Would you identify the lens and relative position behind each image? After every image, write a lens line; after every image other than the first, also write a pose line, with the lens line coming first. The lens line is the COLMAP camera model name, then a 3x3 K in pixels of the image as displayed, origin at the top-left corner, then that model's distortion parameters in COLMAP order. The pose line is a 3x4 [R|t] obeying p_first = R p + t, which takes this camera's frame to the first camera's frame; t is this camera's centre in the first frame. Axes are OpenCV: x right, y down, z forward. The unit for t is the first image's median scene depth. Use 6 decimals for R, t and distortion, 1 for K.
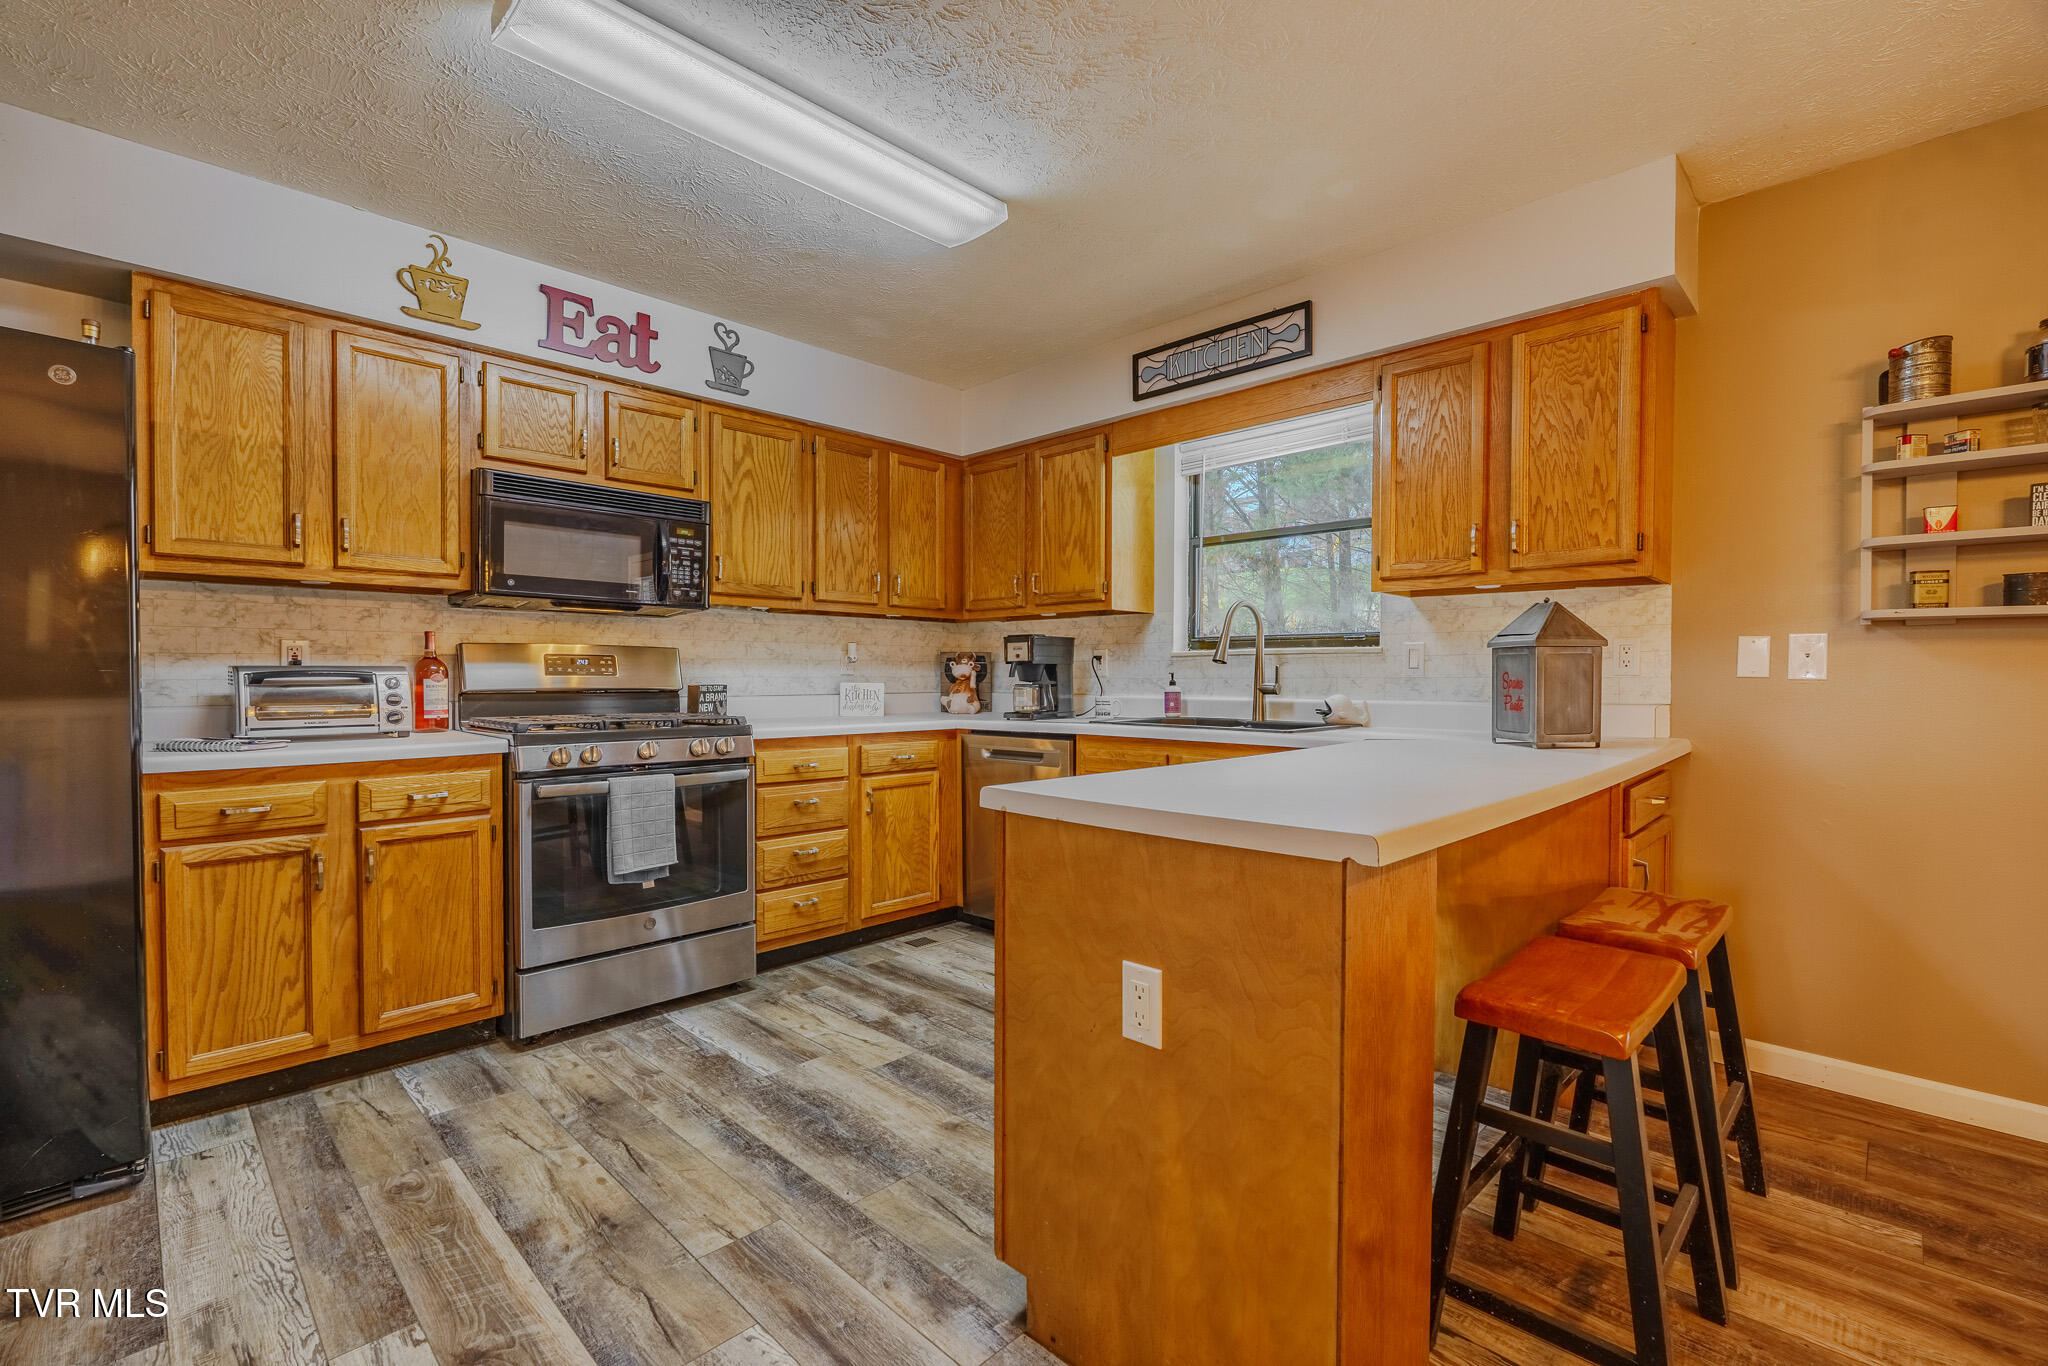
lens RADIAL K [[892.7, 0, 1021.6], [0, 892.7, 685.8], [0, 0, 1]] dist [-0.010867, 0.000640]
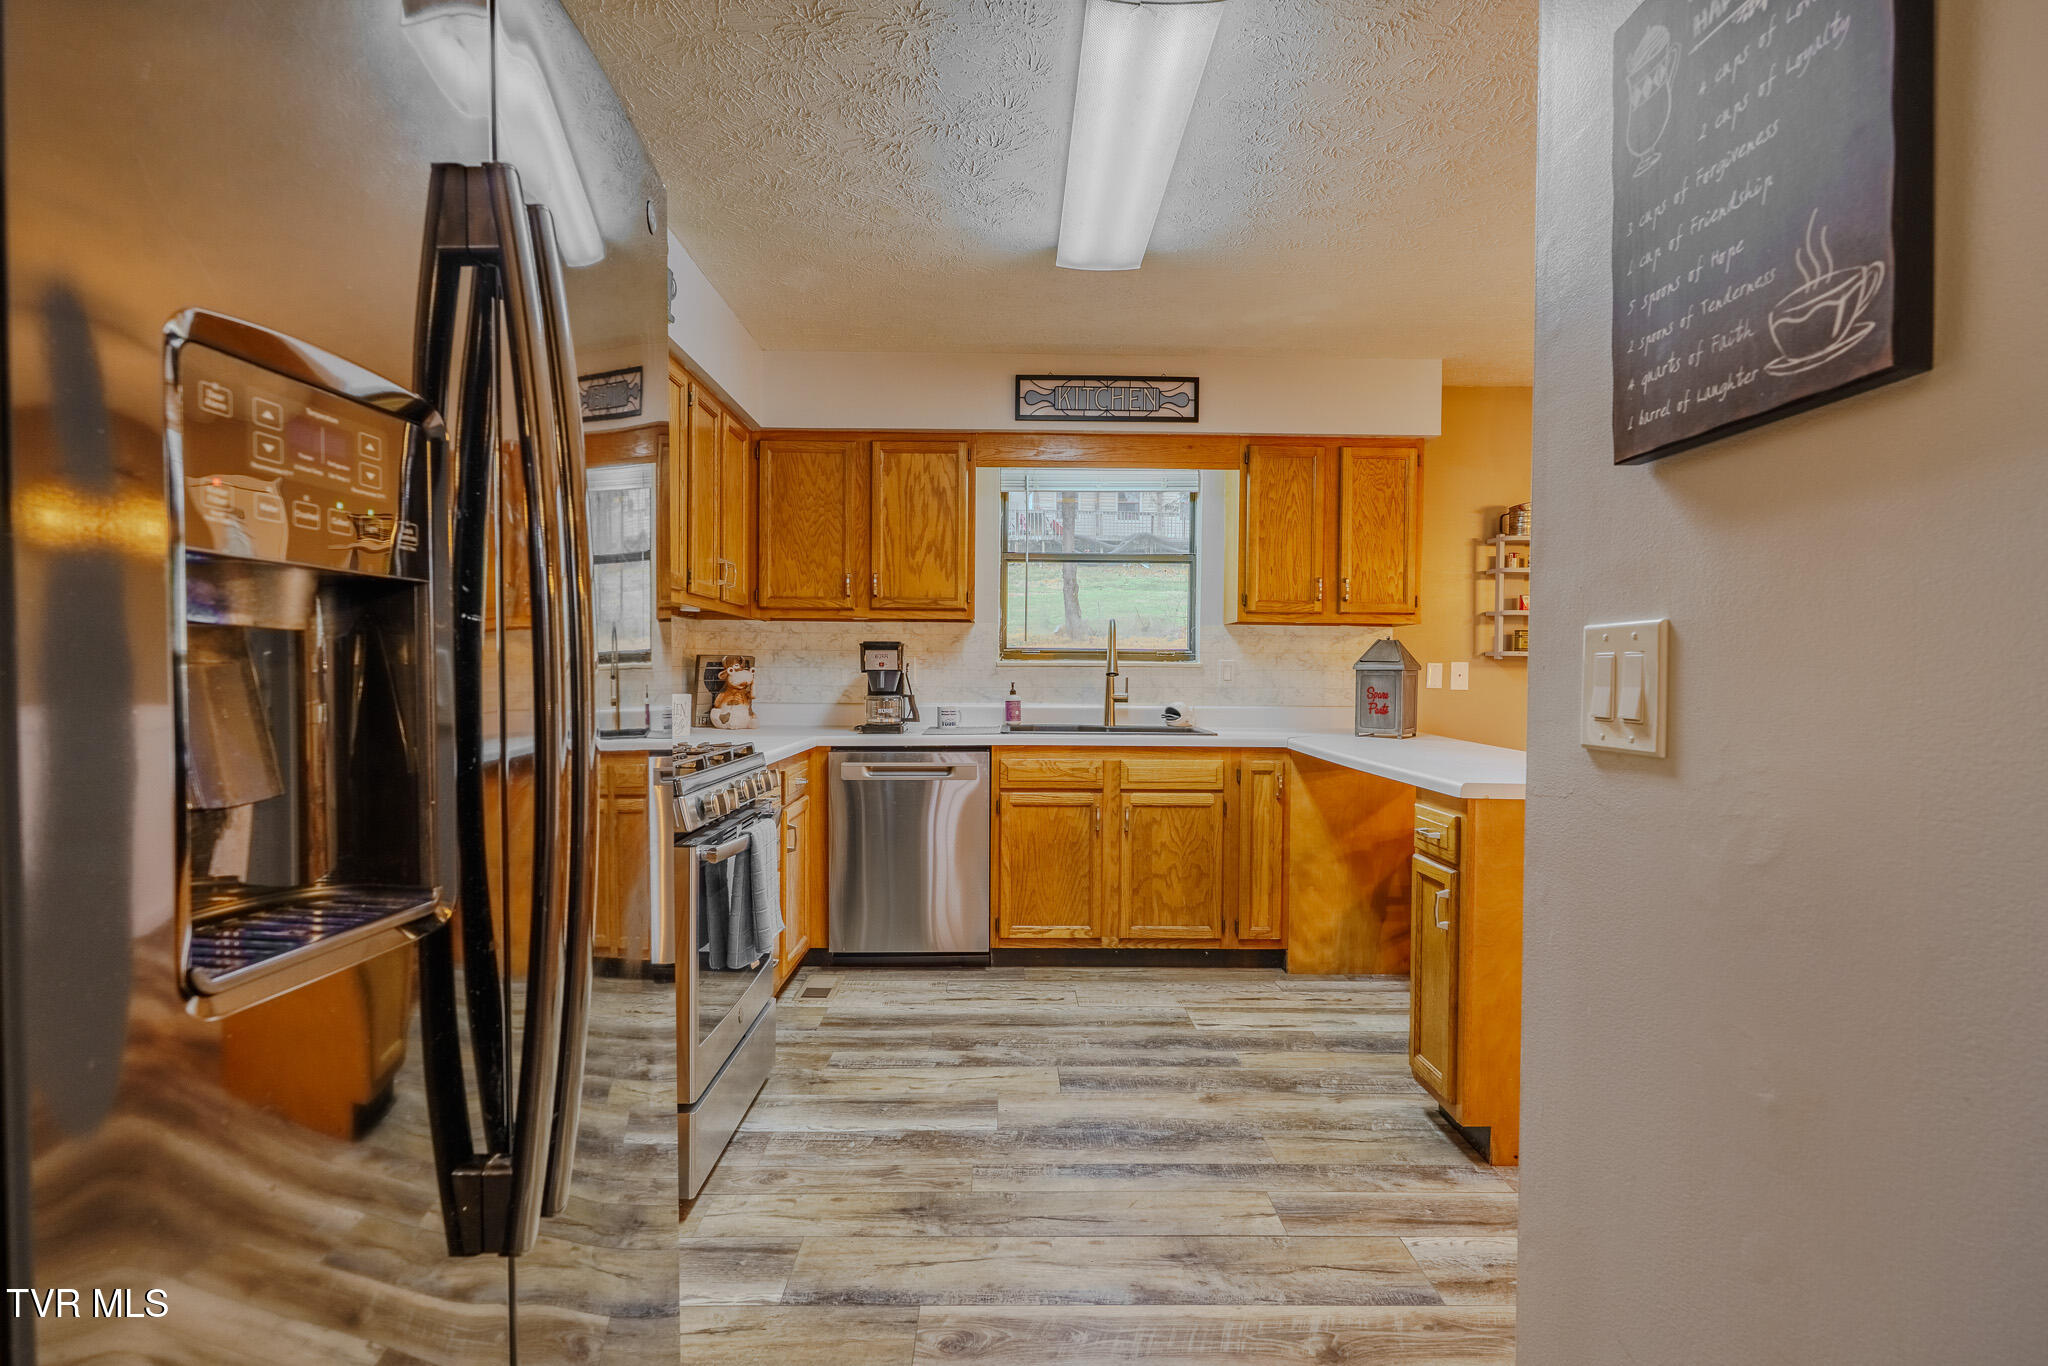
lens RADIAL K [[1015.6, 0, 1024.0], [0, 1015.6, 683.0], [0, 0, 1]] dist [-0.006010, -0.000519]
pose [[0.704192, -0.003617, 0.710000, -0.924188], [0.000762, 0.999990, 0.004339, -0.026536], [-0.710009, -0.002514, 0.704188, 0.218752]]
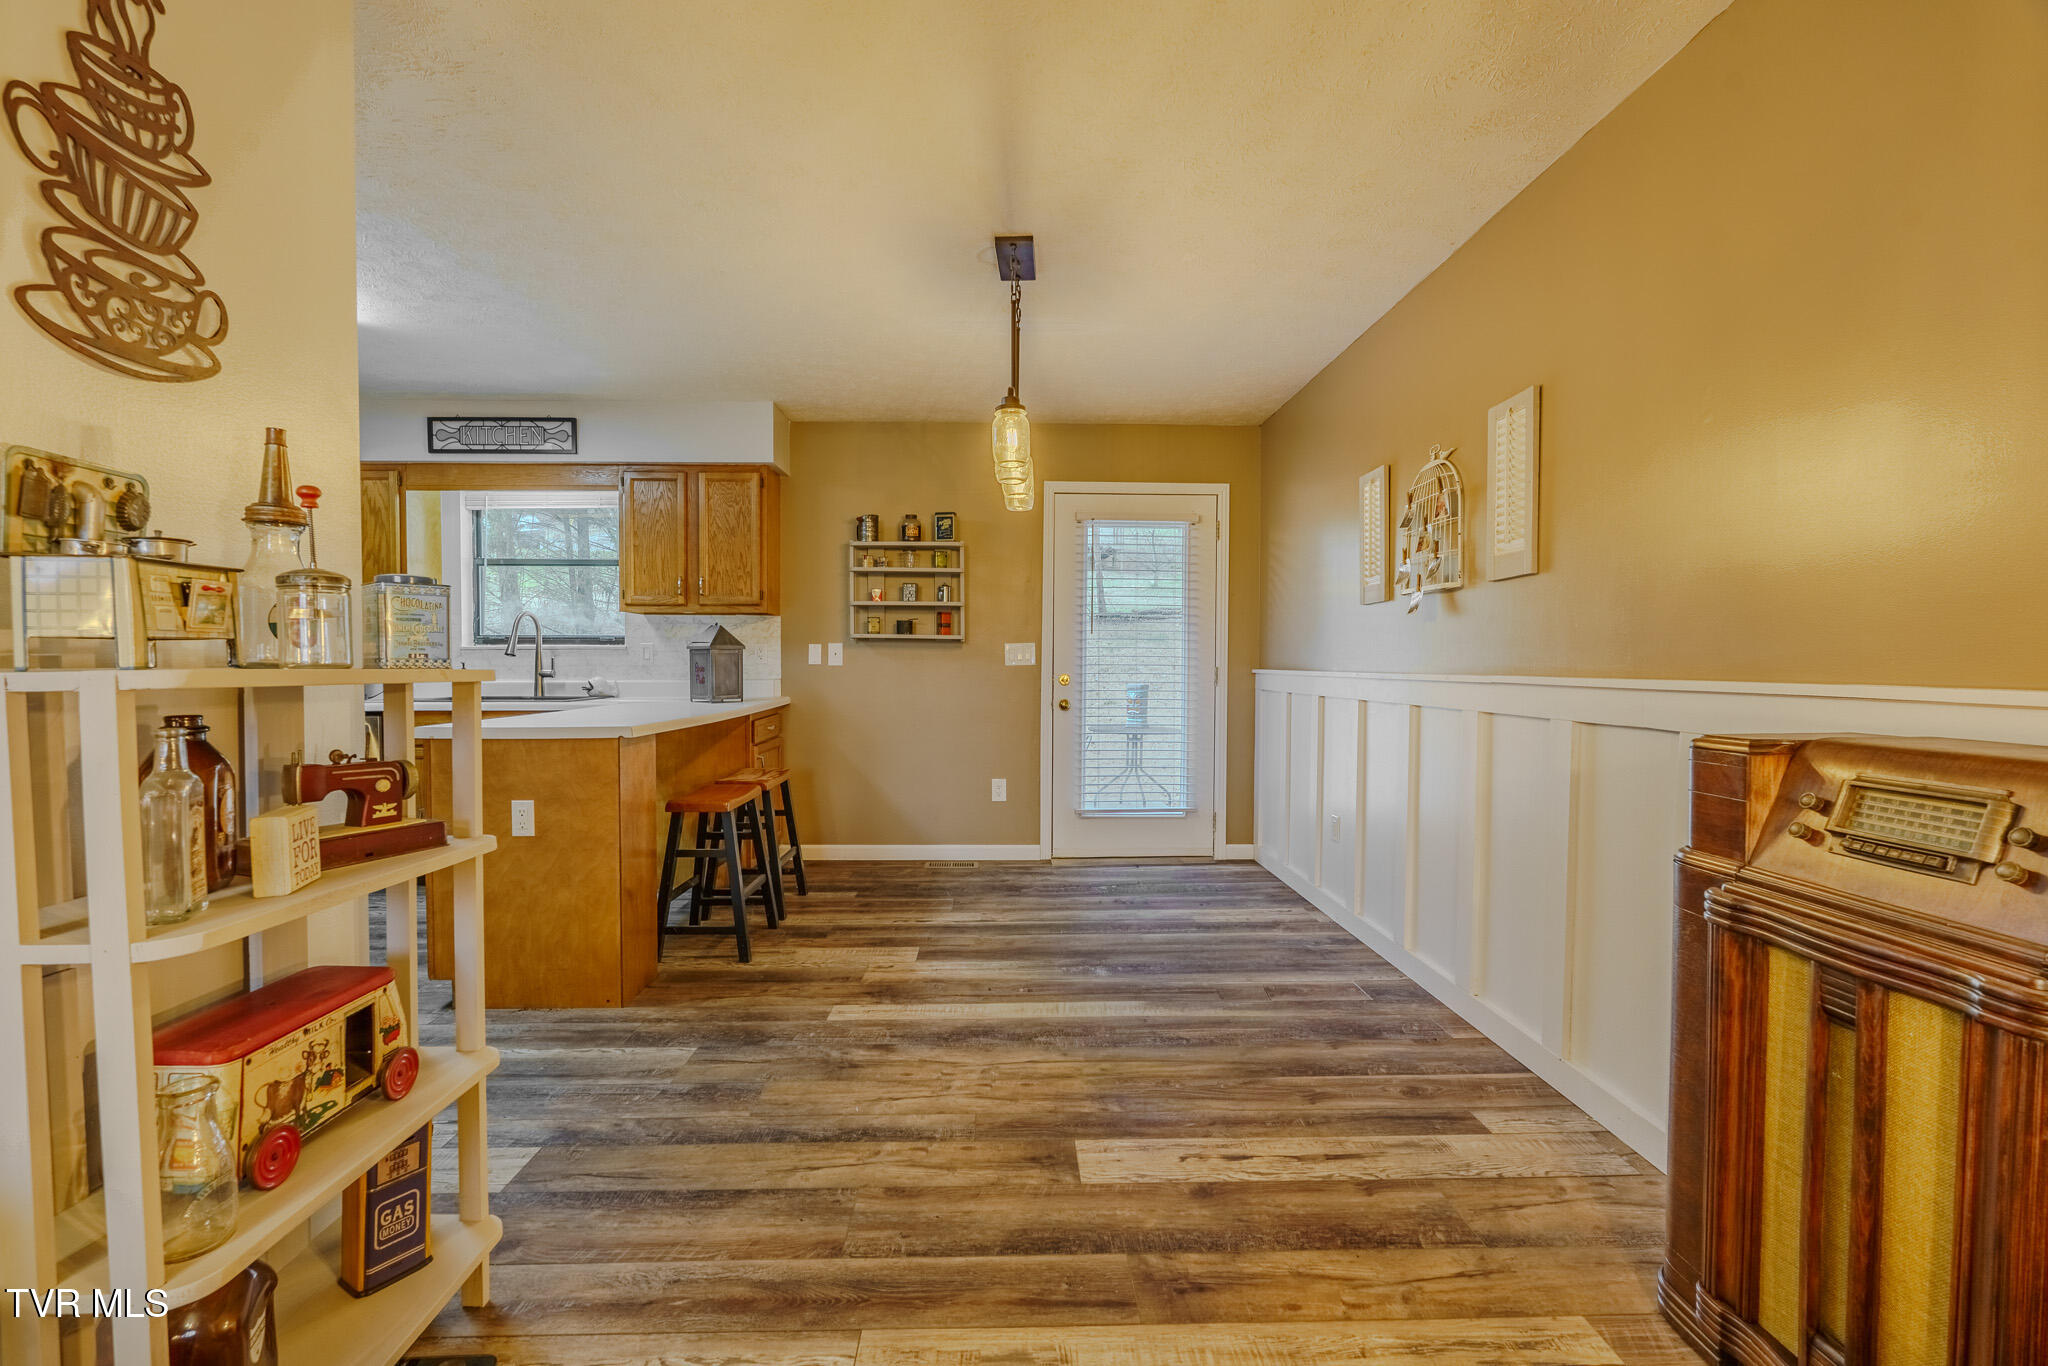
lens RADIAL K [[892.7, 0, 1021.6], [0, 892.7, 685.8], [0, 0, 1]] dist [-0.010867, 0.000640]
pose [[0.689777, -0.021285, 0.723709, -0.290423], [0.010145, 0.999754, 0.019735, 0.002778], [-0.723951, -0.006271, 0.689823, -0.675645]]
